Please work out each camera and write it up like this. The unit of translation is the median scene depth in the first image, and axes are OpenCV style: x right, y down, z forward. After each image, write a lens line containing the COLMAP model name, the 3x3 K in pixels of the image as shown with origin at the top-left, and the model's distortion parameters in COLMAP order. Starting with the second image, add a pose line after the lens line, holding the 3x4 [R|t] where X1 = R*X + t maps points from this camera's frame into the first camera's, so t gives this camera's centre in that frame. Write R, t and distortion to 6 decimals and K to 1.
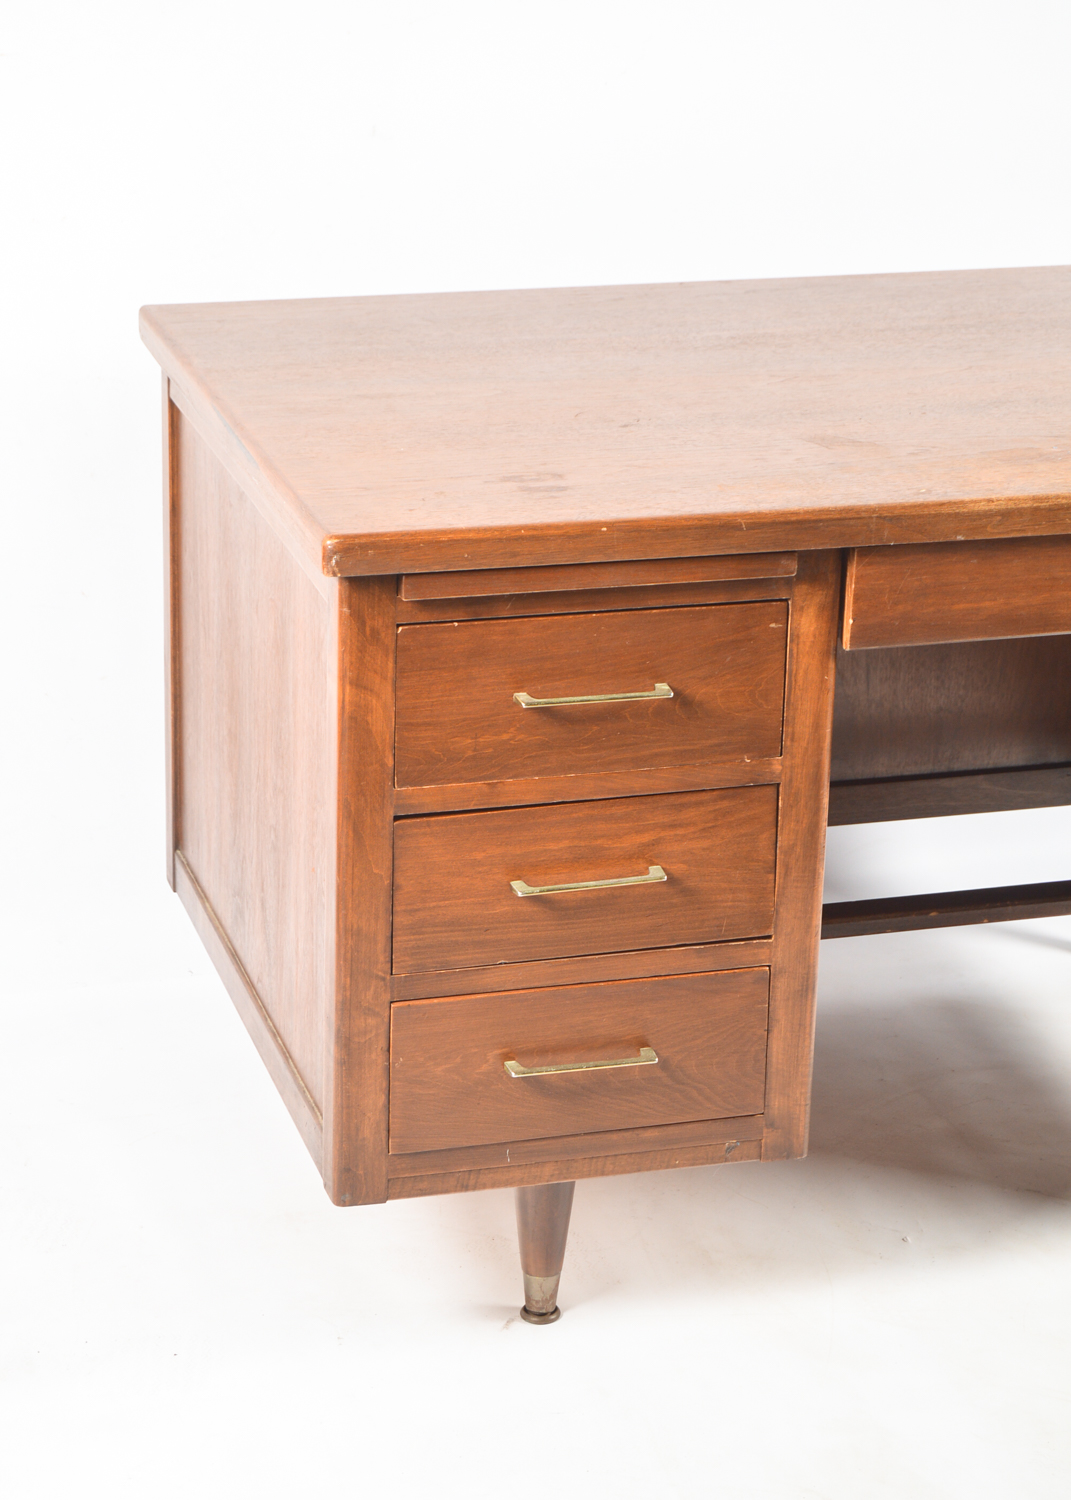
lens RADIAL K [[3665.3, 0, 526.2], [0, 3665.3, 754.0], [0, 0, 1]] dist [-0.017831, 0.000000]
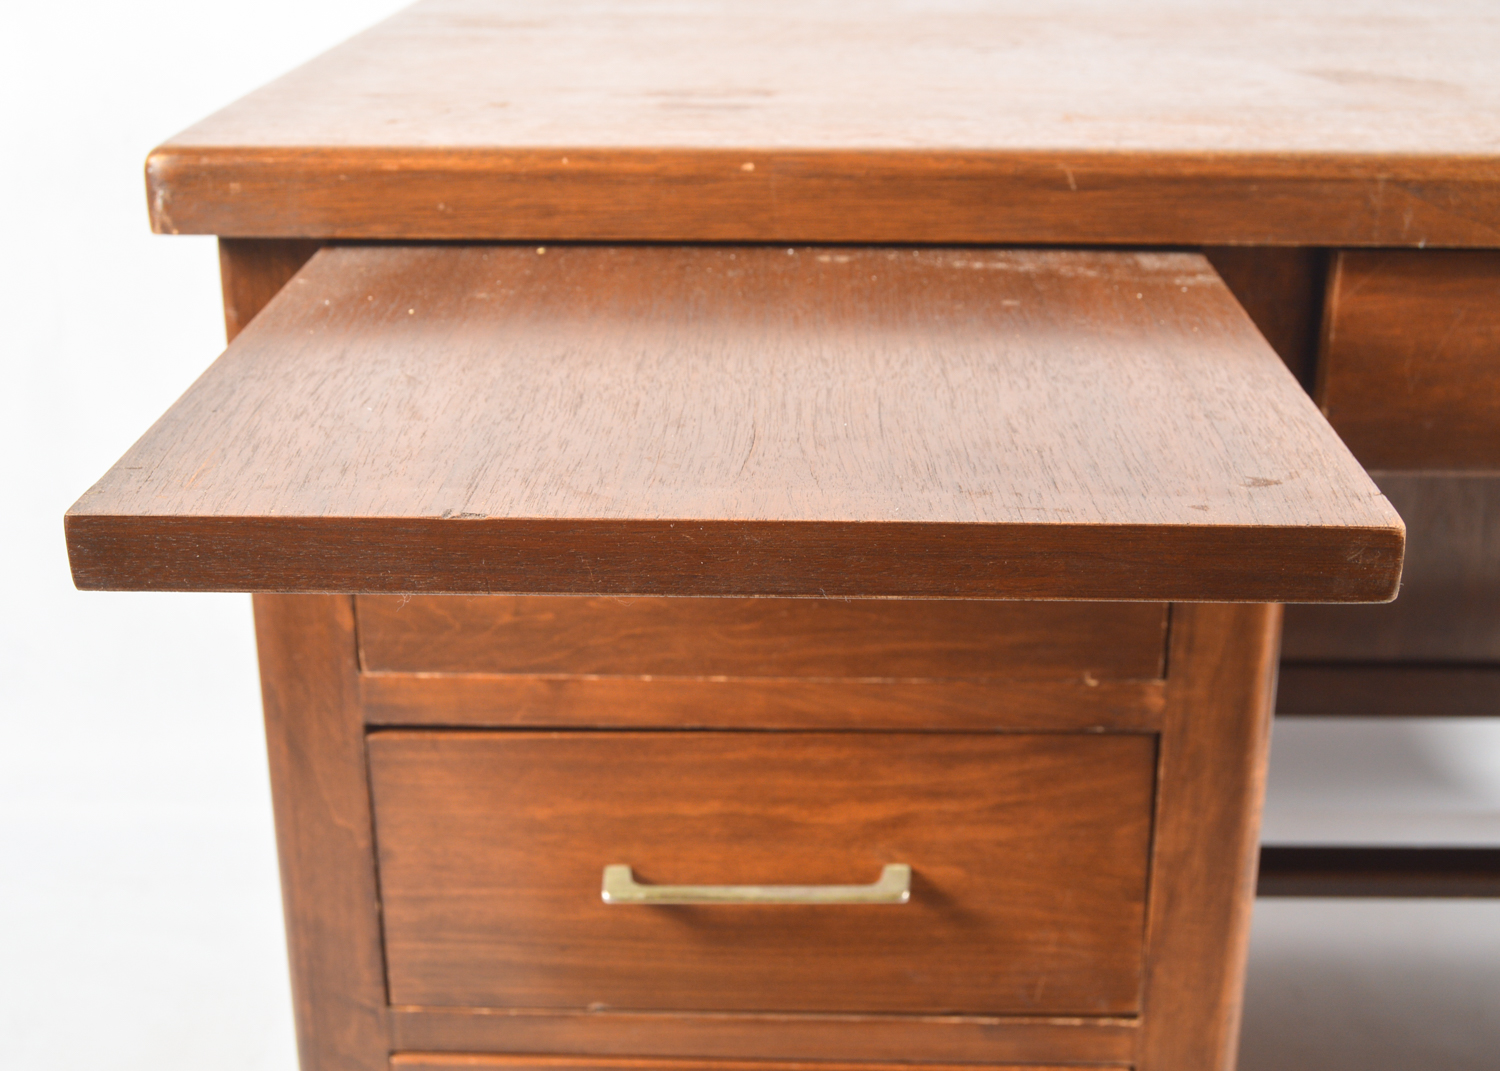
lens RADIAL K [[2031.4, 0, 746.0], [0, 2031.4, 533.2], [0, 0, 1]] dist [-0.049769, 0.000000]
pose [[0.947609, 0.086187, -0.307584, 0.099375], [-0.083476, 0.996267, 0.021988, -0.020468], [0.308331, 0.004840, 0.951267, 0.731056]]
